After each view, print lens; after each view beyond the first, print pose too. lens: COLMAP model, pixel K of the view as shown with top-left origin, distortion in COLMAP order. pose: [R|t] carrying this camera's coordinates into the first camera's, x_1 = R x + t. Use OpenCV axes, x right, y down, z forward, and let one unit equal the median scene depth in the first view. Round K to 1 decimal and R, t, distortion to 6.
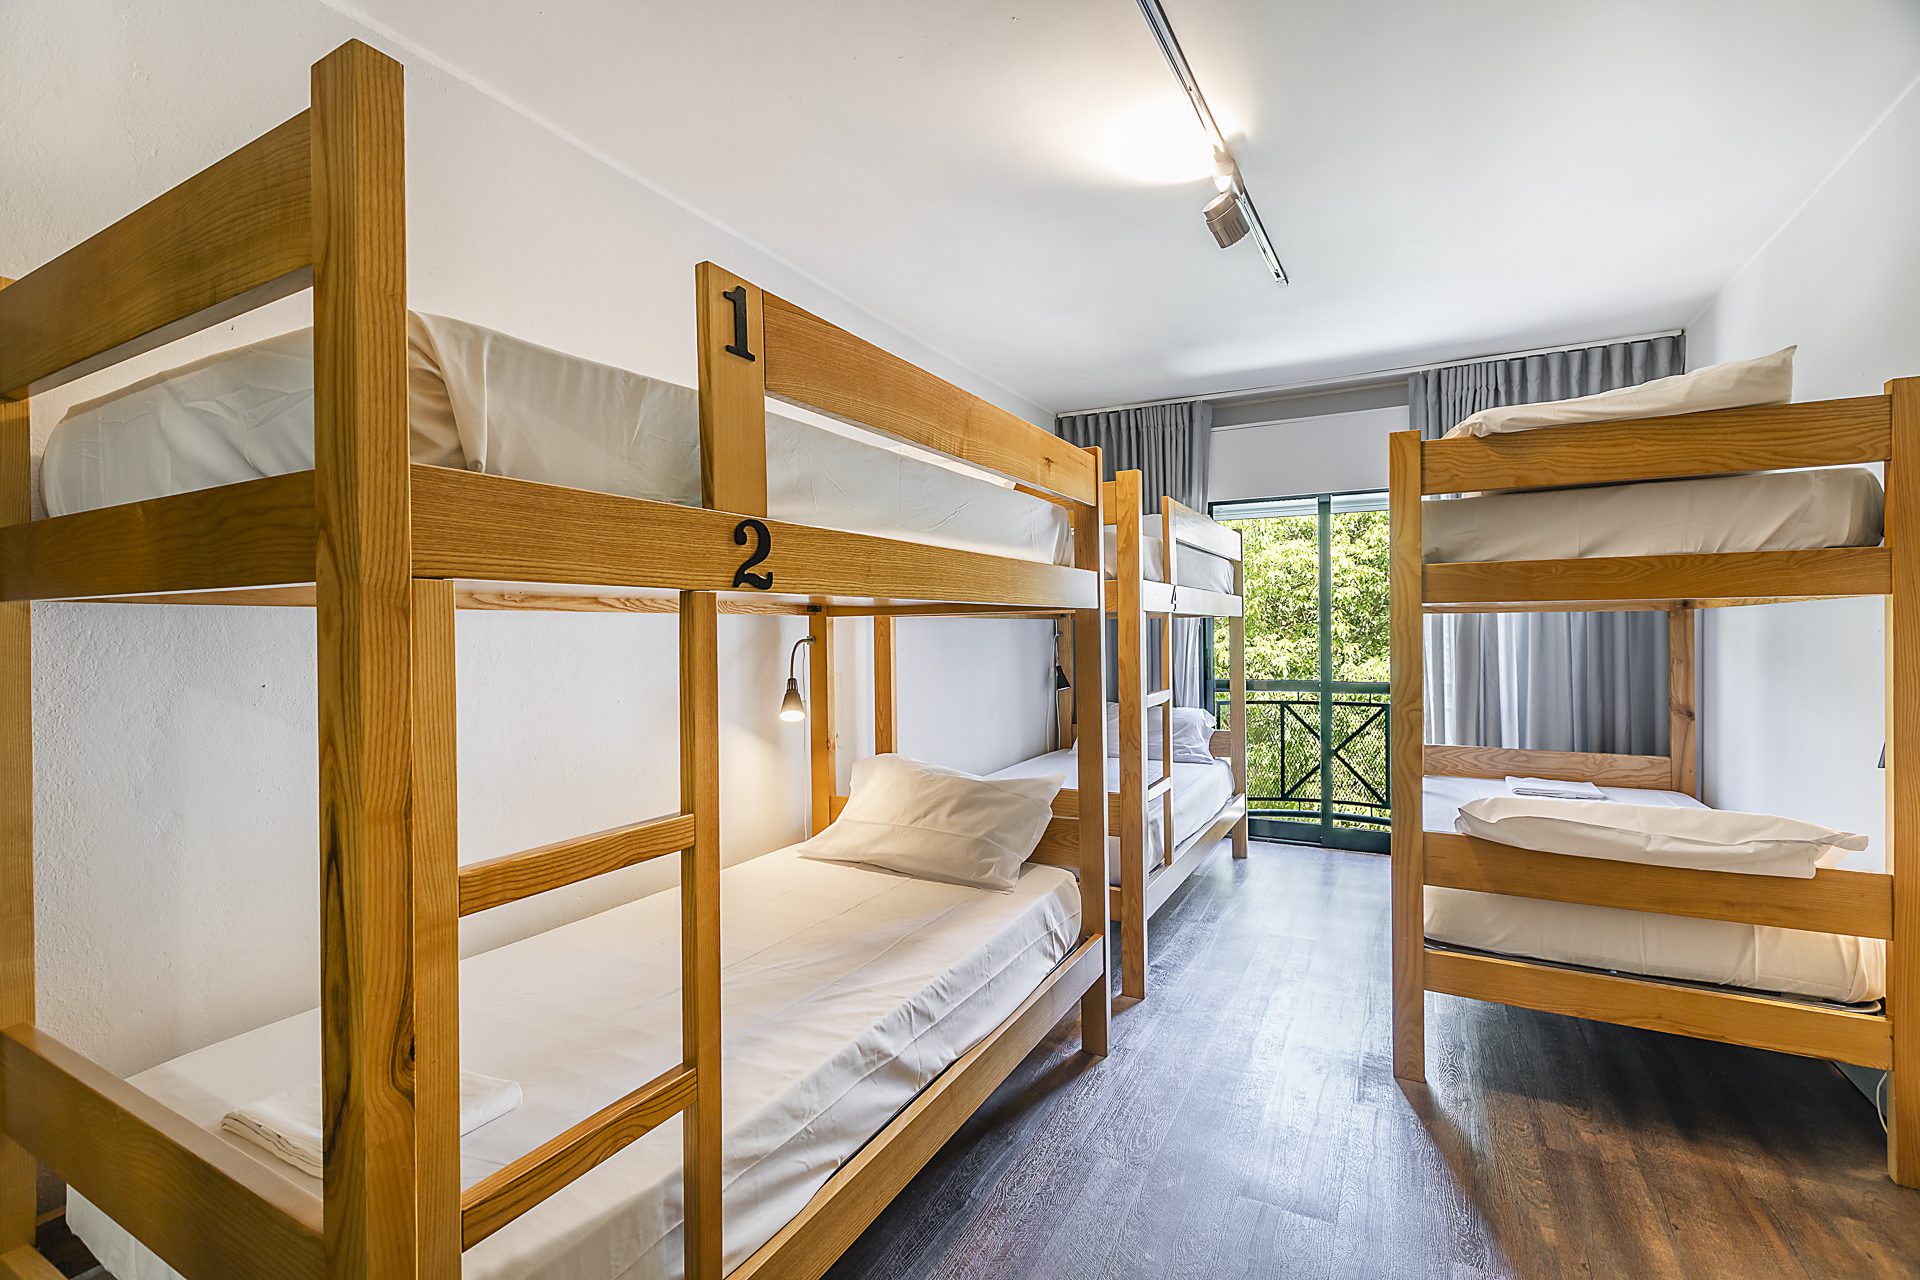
lens RADIAL K [[863.9, 0, 949.3], [0, 863.9, 637.4], [0, 0, 1]] dist [0.002011, -0.000778]
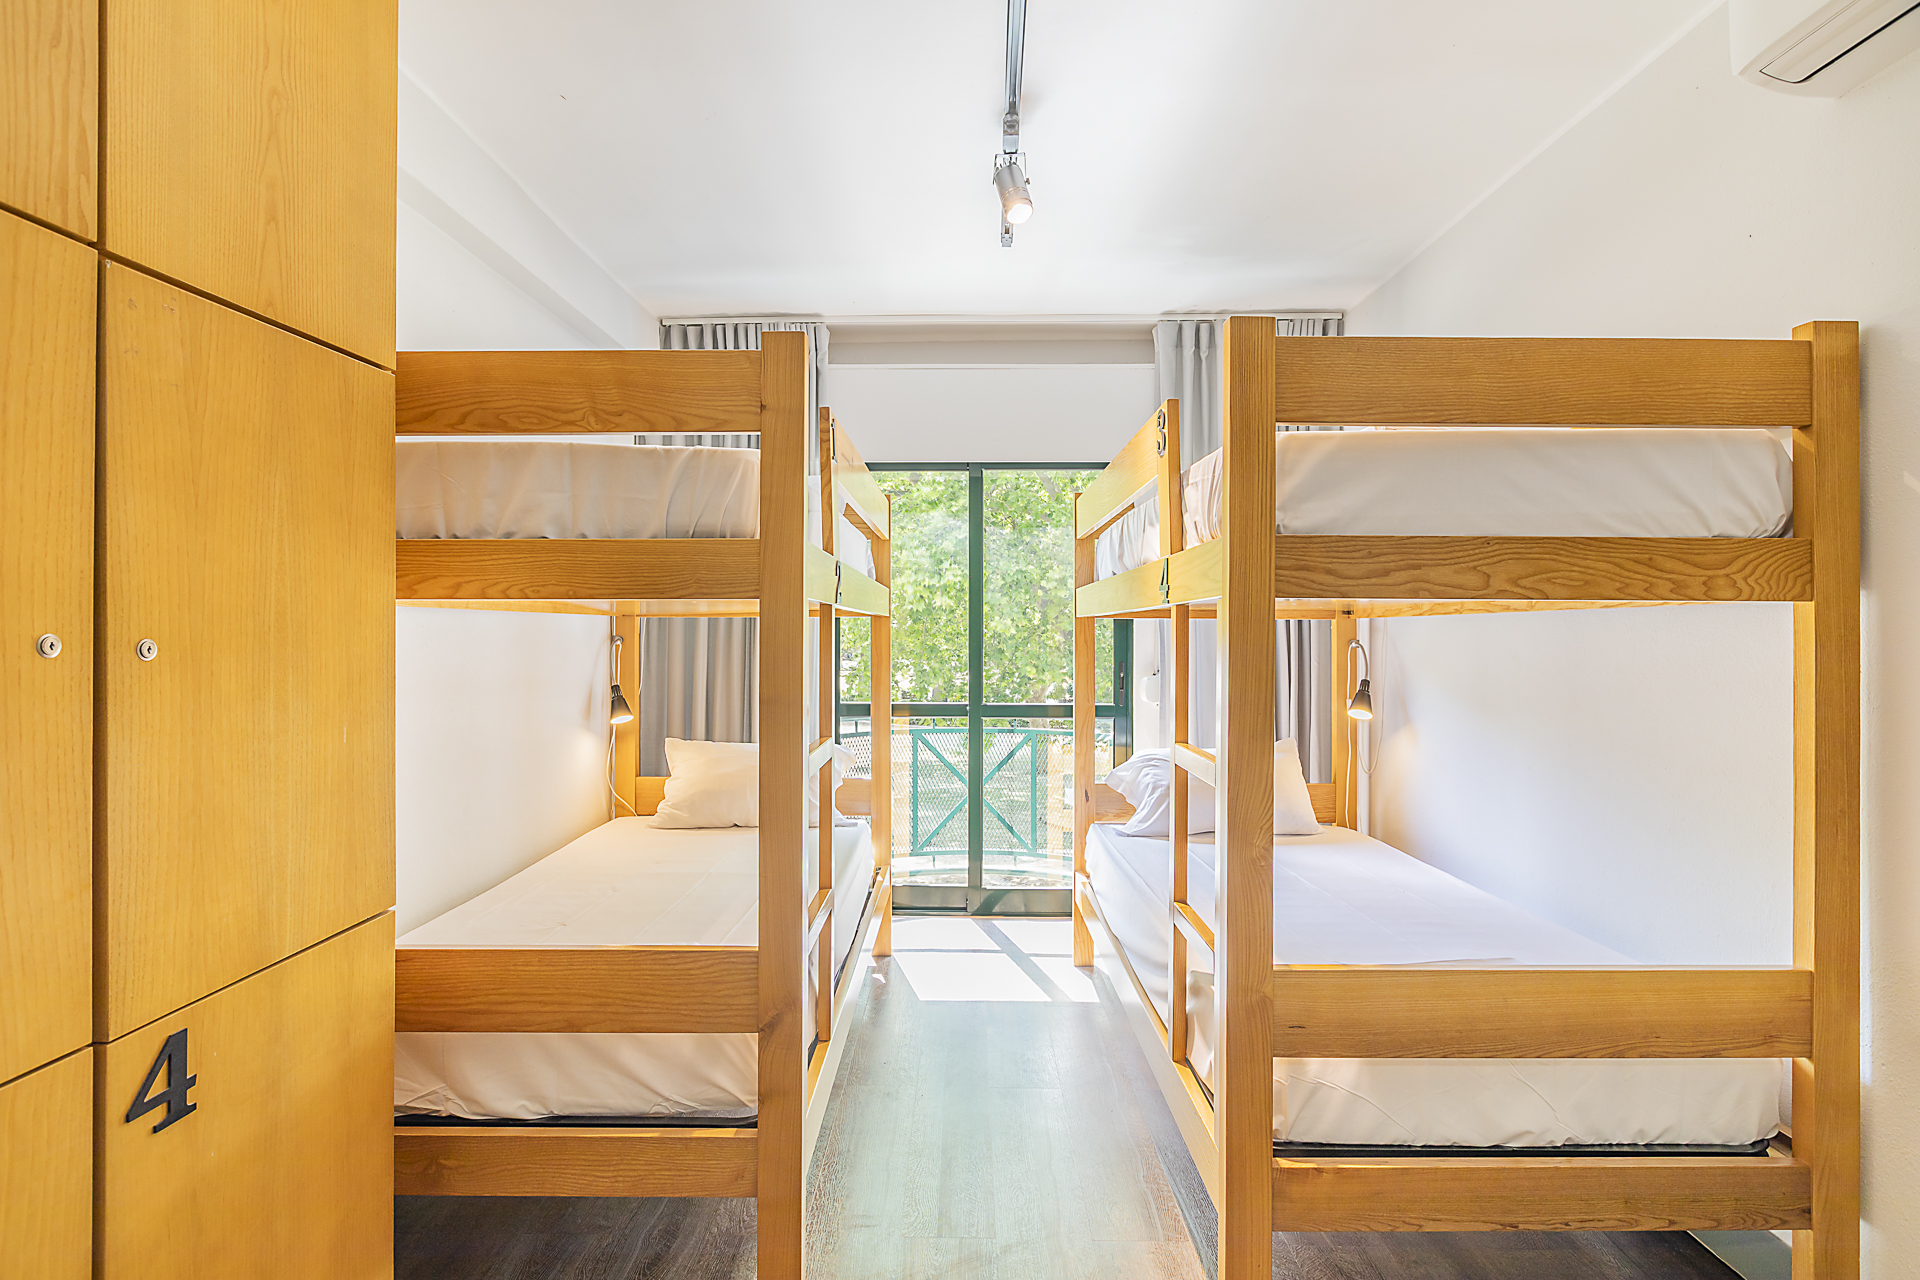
lens RADIAL K [[863.9, 0, 949.3], [0, 863.9, 637.4], [0, 0, 1]] dist [0.002011, -0.000778]
pose [[0.877105, 0.007046, 0.480246, 0.021869], [-0.000298, 0.999900, -0.014127, -0.003018], [-0.480298, 0.012247, 0.877020, 0.279538]]
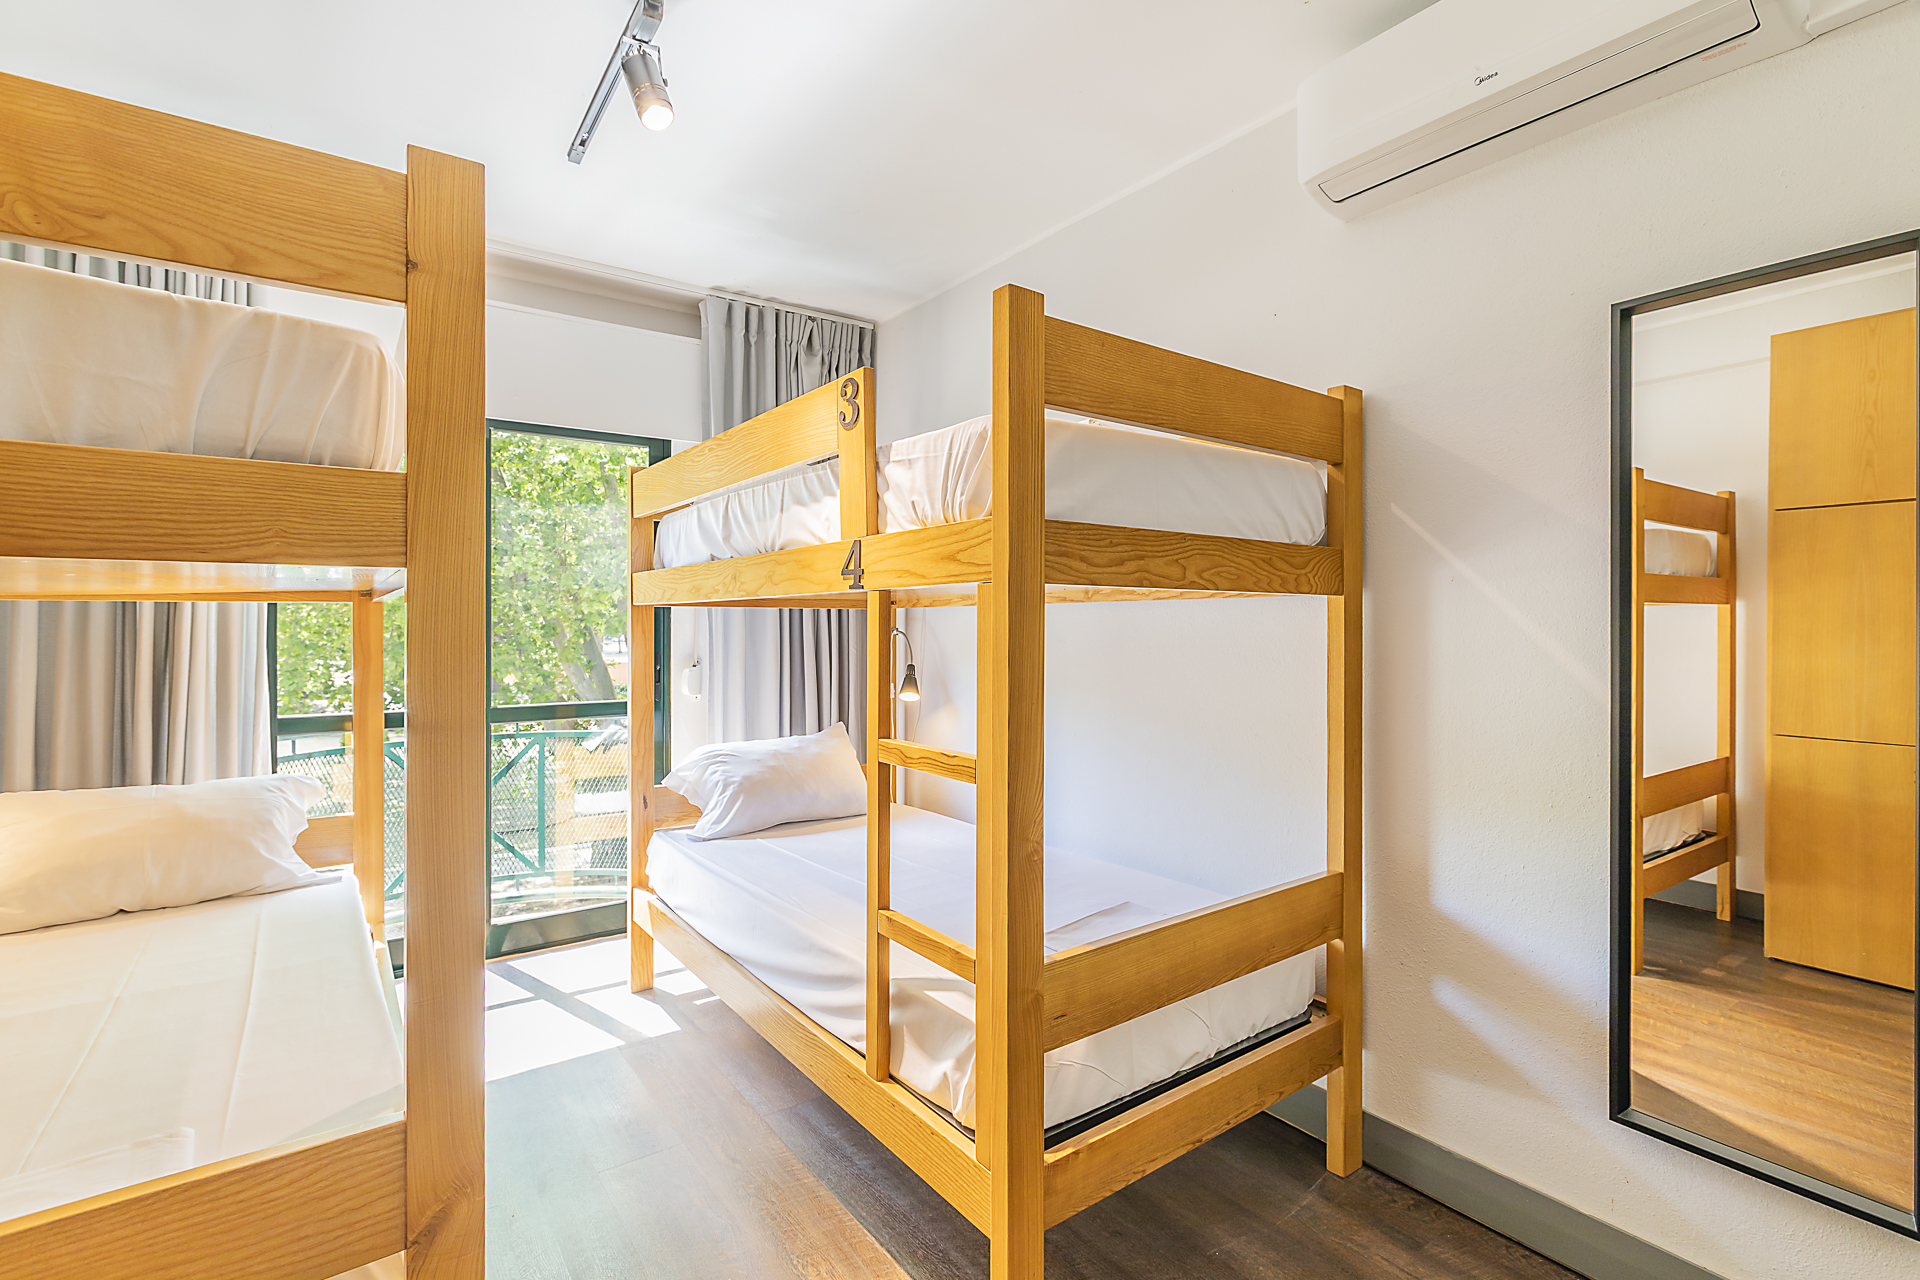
lens RADIAL K [[838.4, 0, 899.3], [0, 838.4, 630.7], [0, 0, 1]] dist [0.005157, -0.000358]
pose [[0.453832, -0.000691, 0.891087, -0.006150], [0.014122, 0.999880, -0.006418, -0.003863], [-0.890975, 0.015497, 0.453787, 0.388394]]
